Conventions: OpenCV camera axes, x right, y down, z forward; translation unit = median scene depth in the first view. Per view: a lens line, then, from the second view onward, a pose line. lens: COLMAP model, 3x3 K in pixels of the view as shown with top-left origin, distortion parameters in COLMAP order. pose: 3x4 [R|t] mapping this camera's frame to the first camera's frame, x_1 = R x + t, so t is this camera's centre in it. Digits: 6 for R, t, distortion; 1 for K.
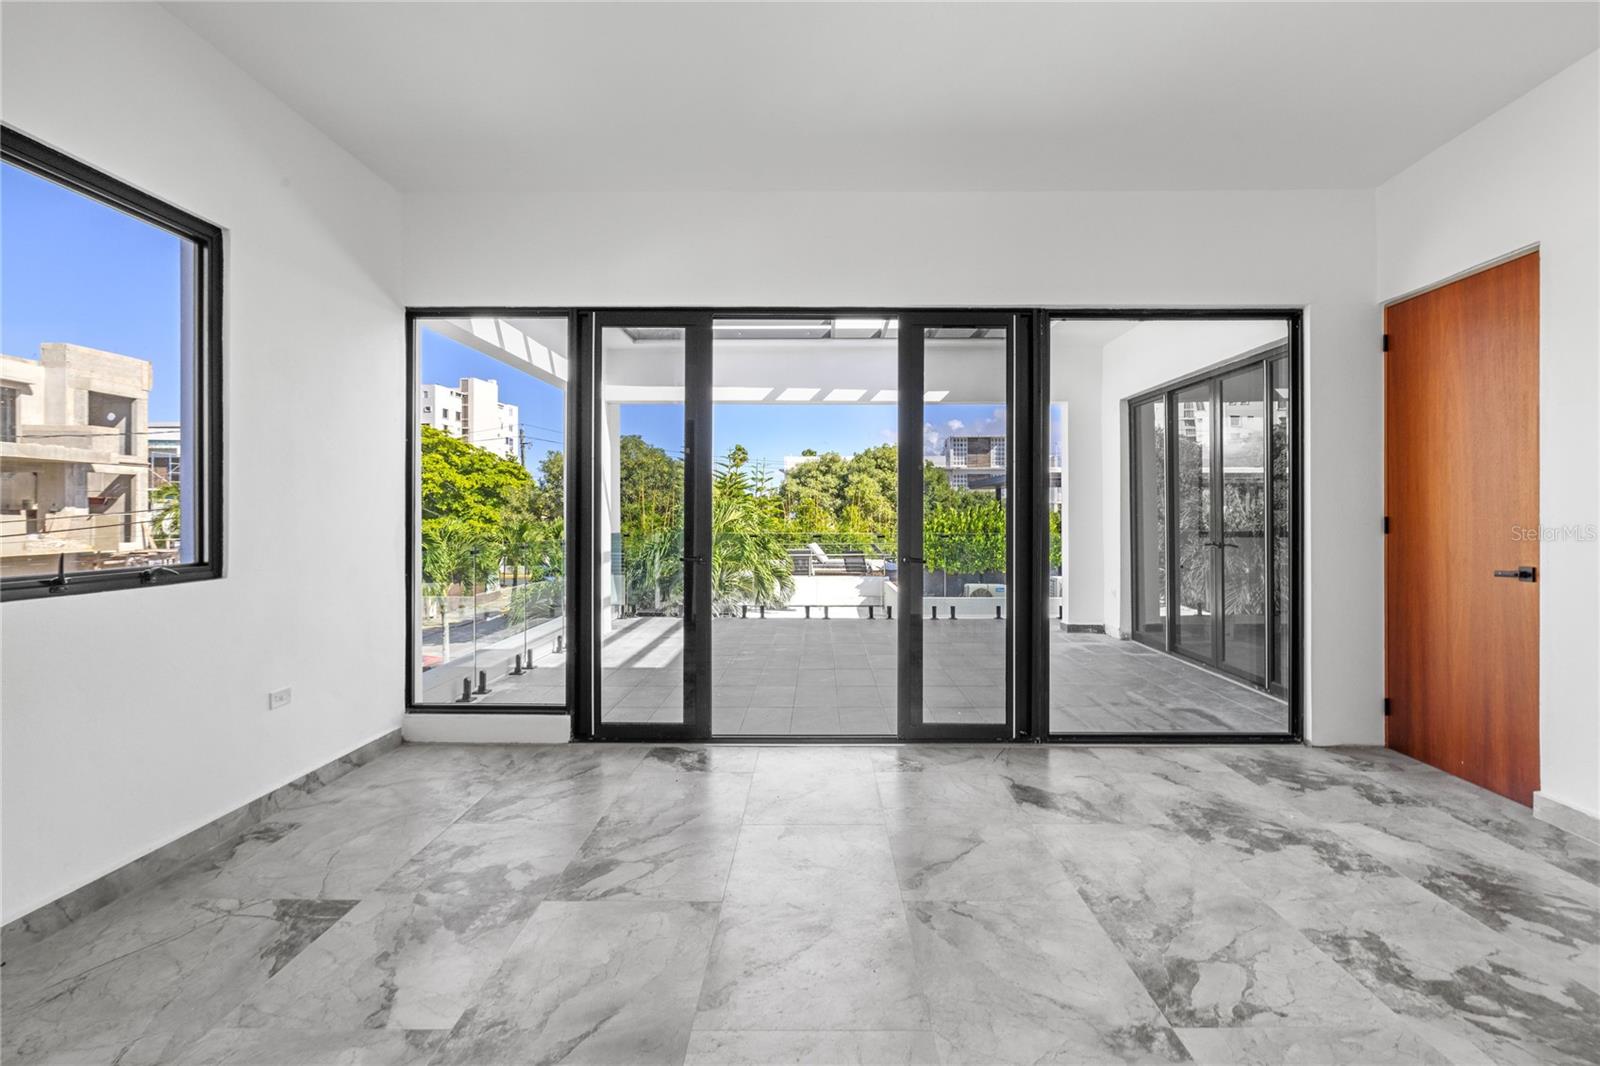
lens RADIAL K [[732.4, 0, 827.7], [0, 732.4, 517.9], [0, 0, 1]] dist [-0.006236, 0.001140]
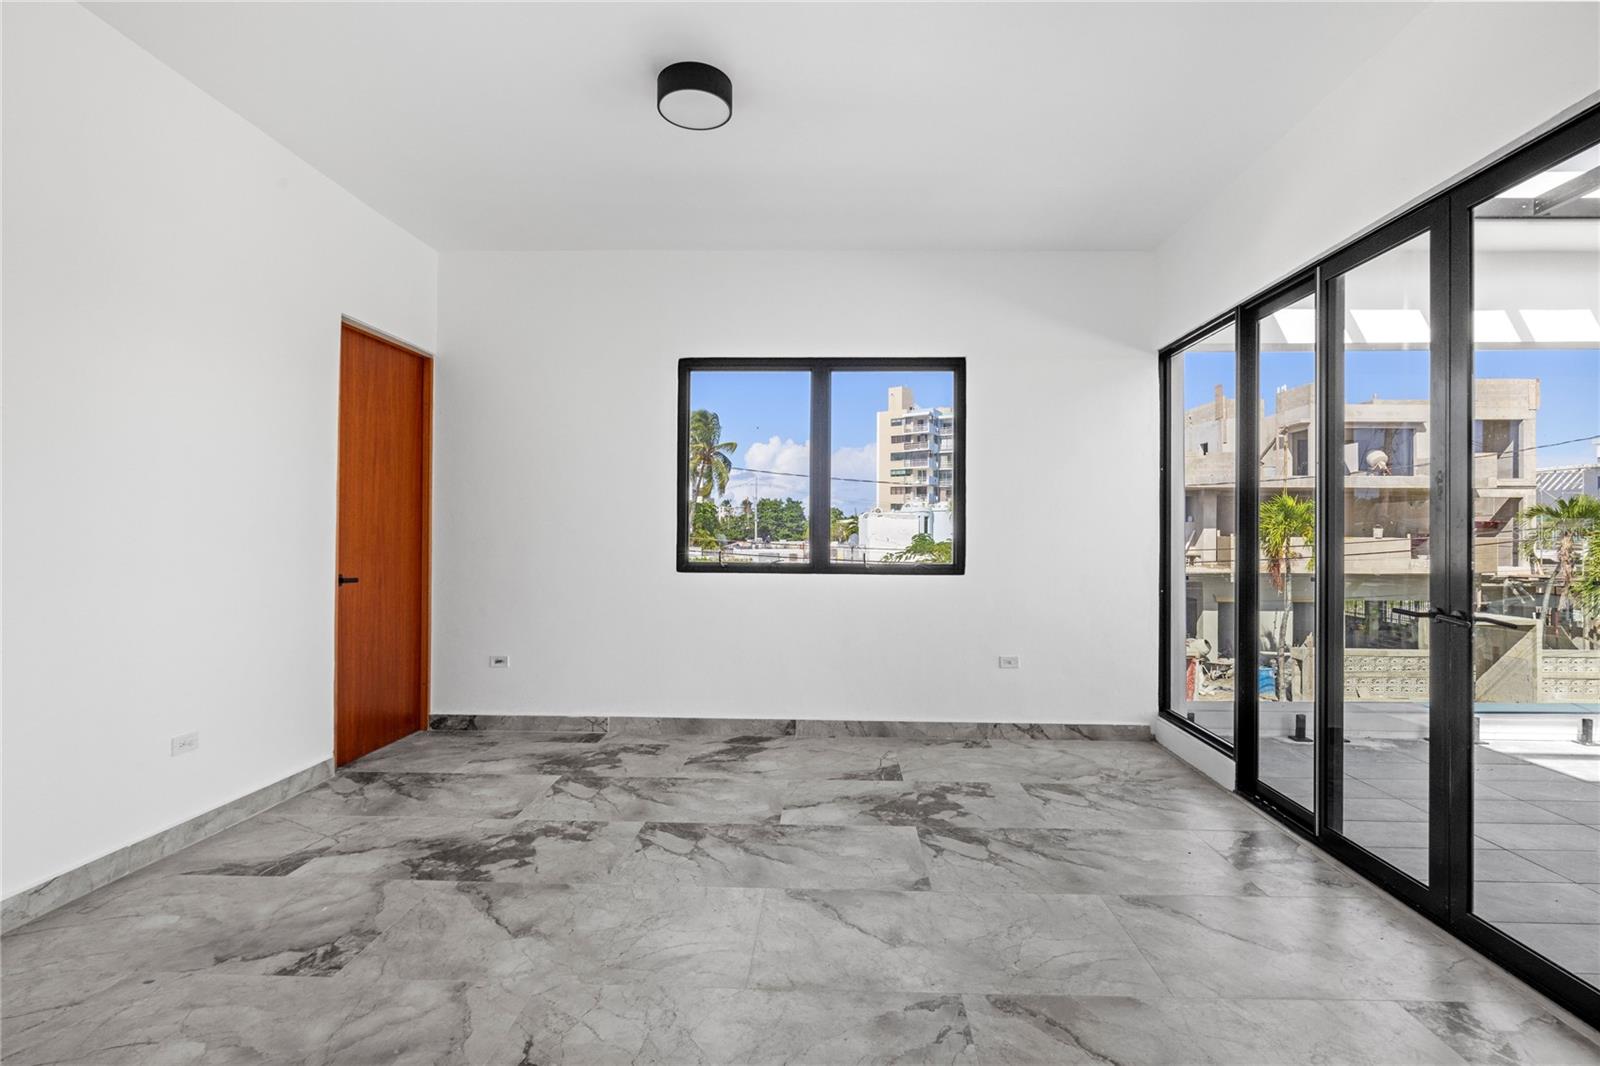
lens RADIAL K [[741.6, 0, 793.6], [0, 741.6, 526.5], [0, 0, 1]] dist [-0.010941, 0.002447]
pose [[-0.055791, -0.010020, -0.998392, 0.665507], [-0.010311, 0.999902, -0.009459, -0.004439], [0.998389, 0.009766, -0.055888, 0.580059]]
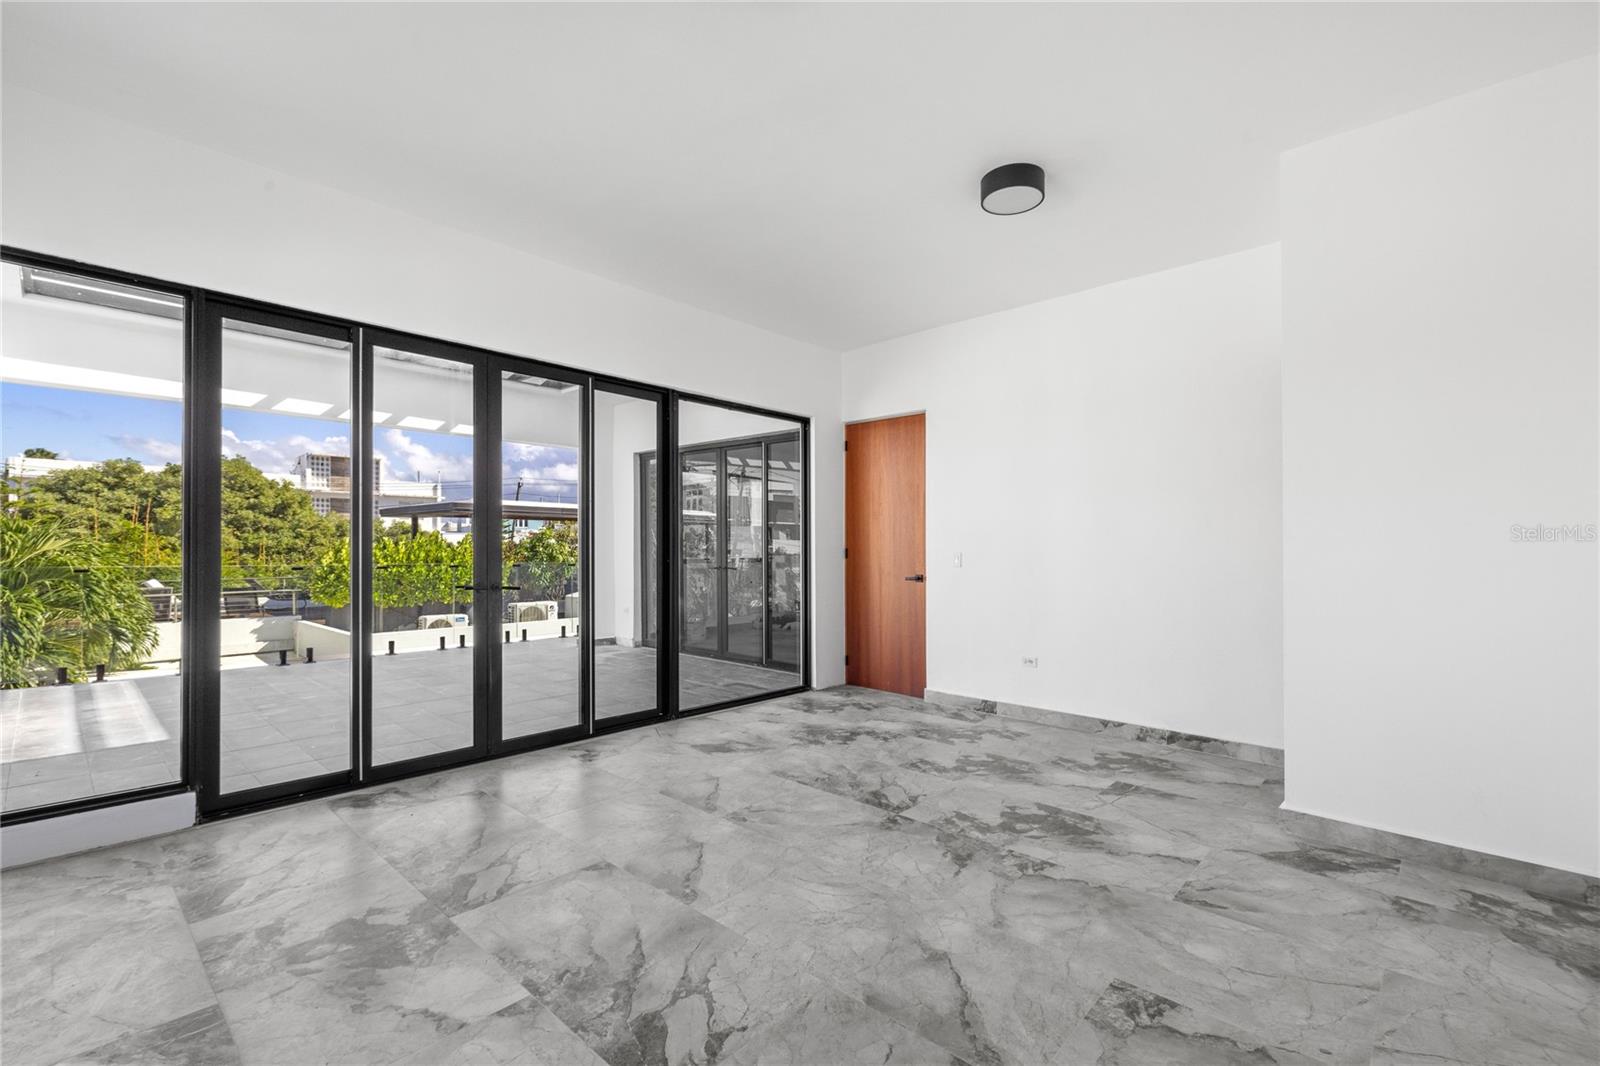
lens RADIAL K [[695.8, 0, 821.7], [0, 695.8, 554.7], [0, 0, 1]] dist [0.002671, -0.000411]
pose [[0.665310, -0.004890, 0.746552, -0.529372], [-0.002372, 0.999960, 0.008664, -0.001354], [-0.746564, -0.007535, 0.665271, -0.034932]]
